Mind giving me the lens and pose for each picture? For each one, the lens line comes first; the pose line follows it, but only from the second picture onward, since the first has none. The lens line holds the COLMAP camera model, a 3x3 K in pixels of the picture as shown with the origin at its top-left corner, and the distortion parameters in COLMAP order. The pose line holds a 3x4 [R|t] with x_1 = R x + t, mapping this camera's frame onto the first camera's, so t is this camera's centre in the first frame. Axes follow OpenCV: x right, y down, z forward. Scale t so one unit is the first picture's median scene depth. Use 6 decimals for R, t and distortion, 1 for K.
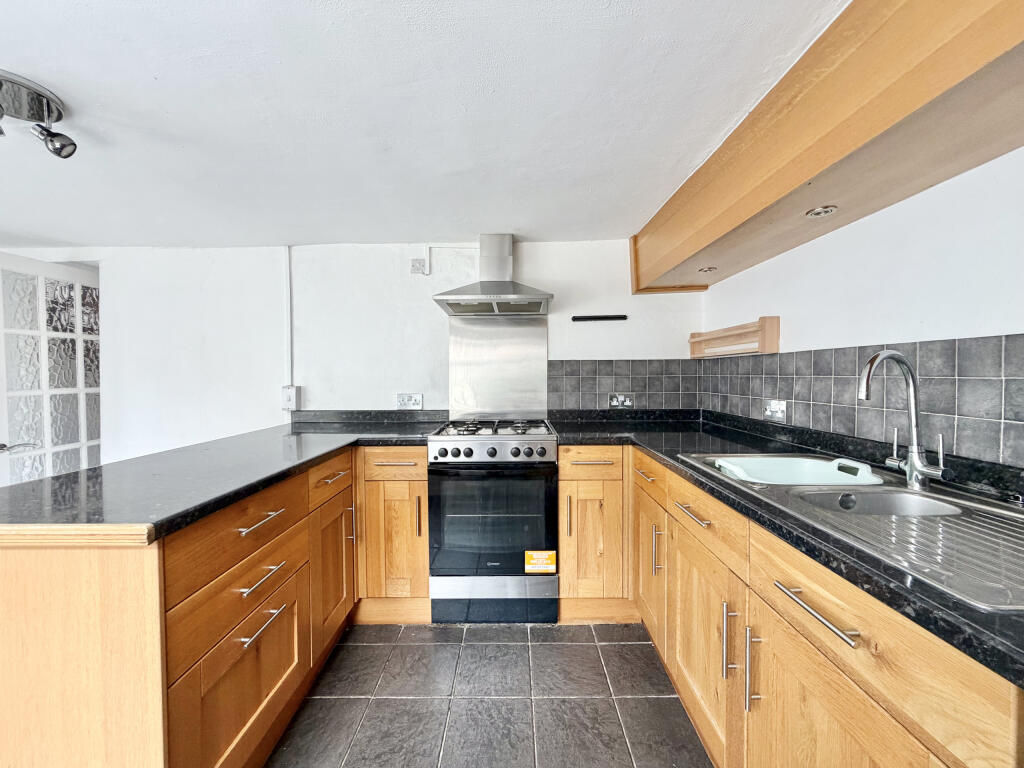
lens RADIAL K [[409.3, 0, 510.7], [0, 409.3, 383.5], [0, 0, 1]] dist [0.001953, 0.000264]
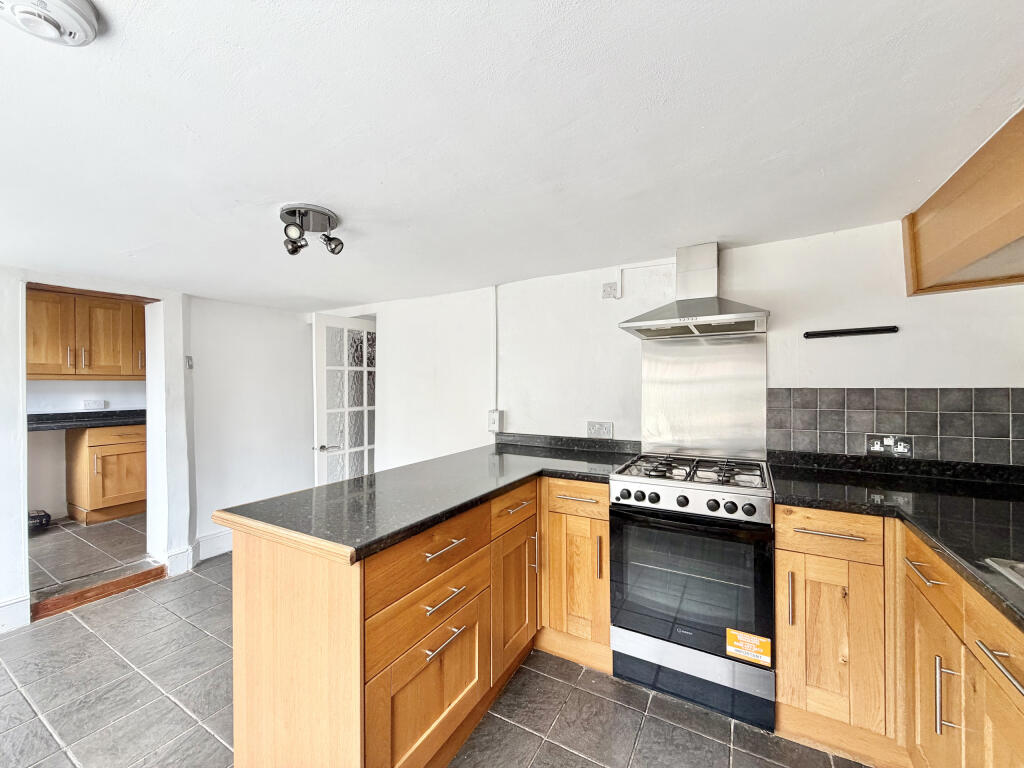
lens RADIAL K [[409.3, 0, 510.3], [0, 409.3, 383.1], [0, 0, 1]] dist [0.001953, 0.000264]
pose [[0.870648, 0.000735, -0.491906, 0.060462], [-0.012371, 0.999715, -0.020401, -0.057324], [0.491751, 0.023848, 0.870409, 0.059746]]
